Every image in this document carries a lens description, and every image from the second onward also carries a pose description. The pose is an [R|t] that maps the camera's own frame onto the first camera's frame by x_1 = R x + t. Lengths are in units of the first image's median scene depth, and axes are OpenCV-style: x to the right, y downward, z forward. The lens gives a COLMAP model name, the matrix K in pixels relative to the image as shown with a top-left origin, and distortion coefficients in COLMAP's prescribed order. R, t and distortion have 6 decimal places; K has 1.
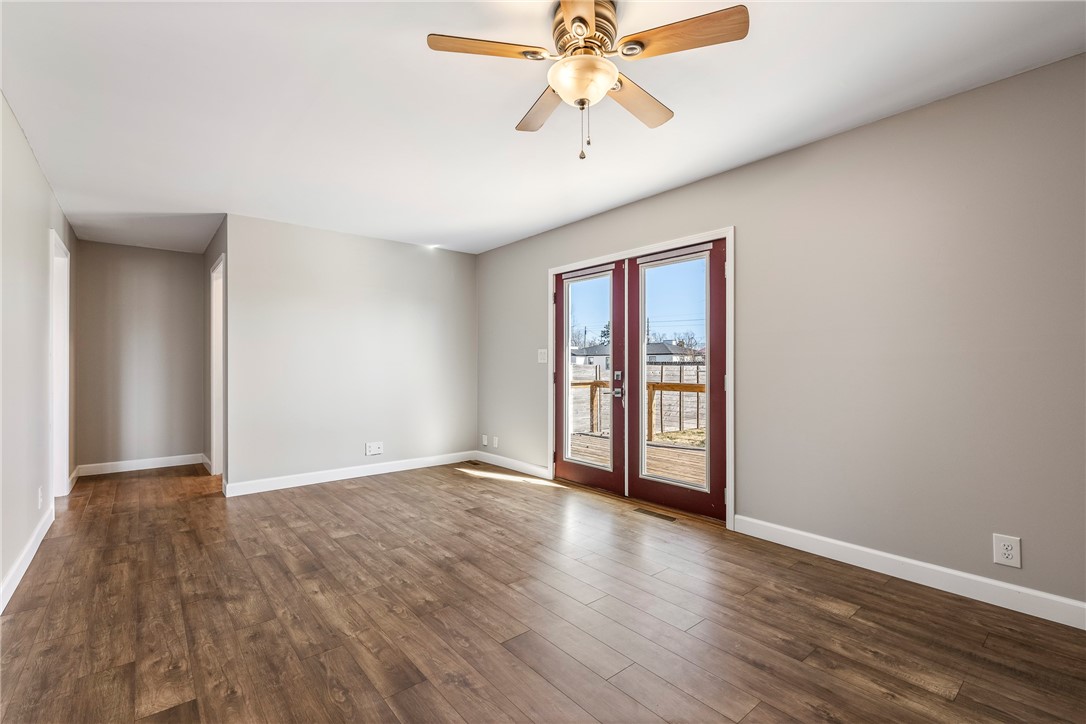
lens RADIAL K [[488.0, 0, 540.5], [0, 488.0, 363.1], [0, 0, 1]] dist [-0.002013, 0.000062]
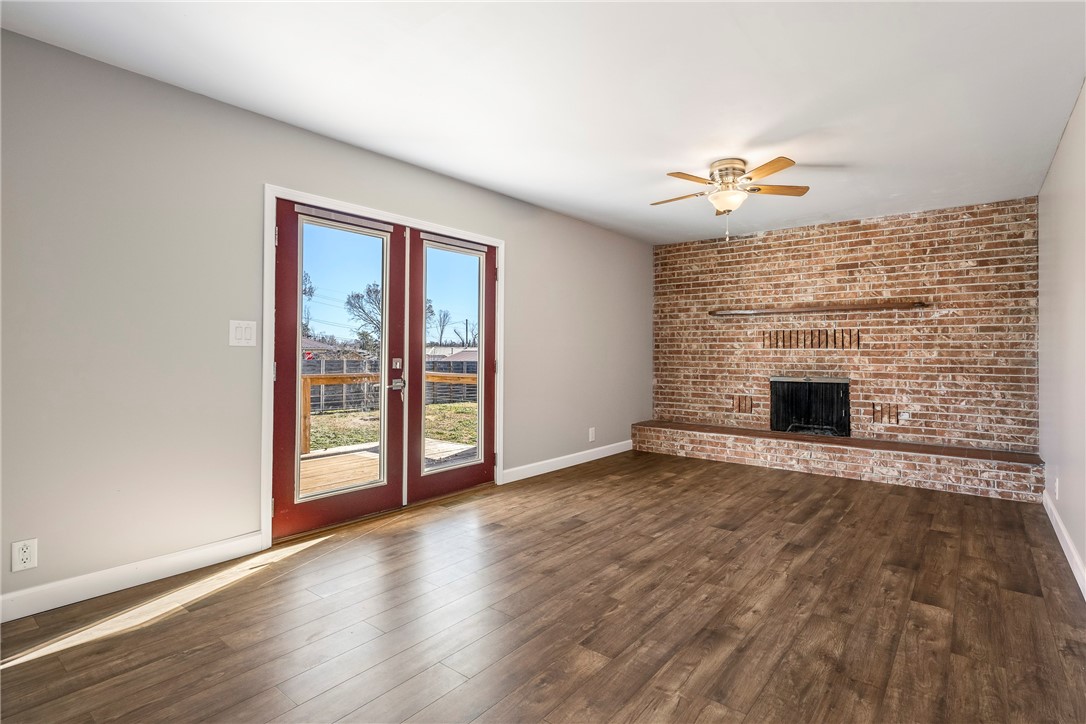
lens RADIAL K [[537.0, 0, 569.6], [0, 537.0, 346.1], [0, 0, 1]] dist [-0.003923, 0.000717]
pose [[-0.233927, 0.011508, 0.972186, -1.297650], [-0.008104, 0.999872, -0.013786, 0.009644], [-0.972220, -0.011103, -0.233804, 1.522898]]
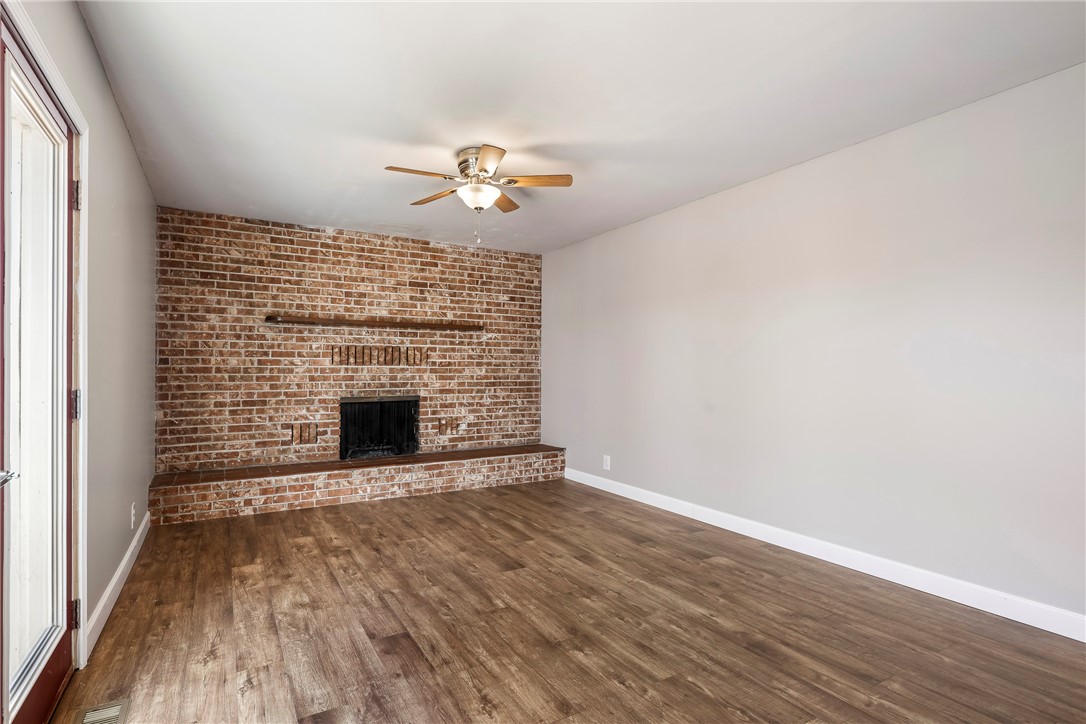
lens RADIAL K [[538.6, 0, 544.6], [0, 538.6, 369.3], [0, 0, 1]] dist [-0.003516, -0.000294]
pose [[-0.988507, 0.000608, 0.151172, -0.294969], [-0.000367, 0.999979, -0.006421, 0.008025], [-0.151173, -0.006403, -0.988487, 2.022541]]
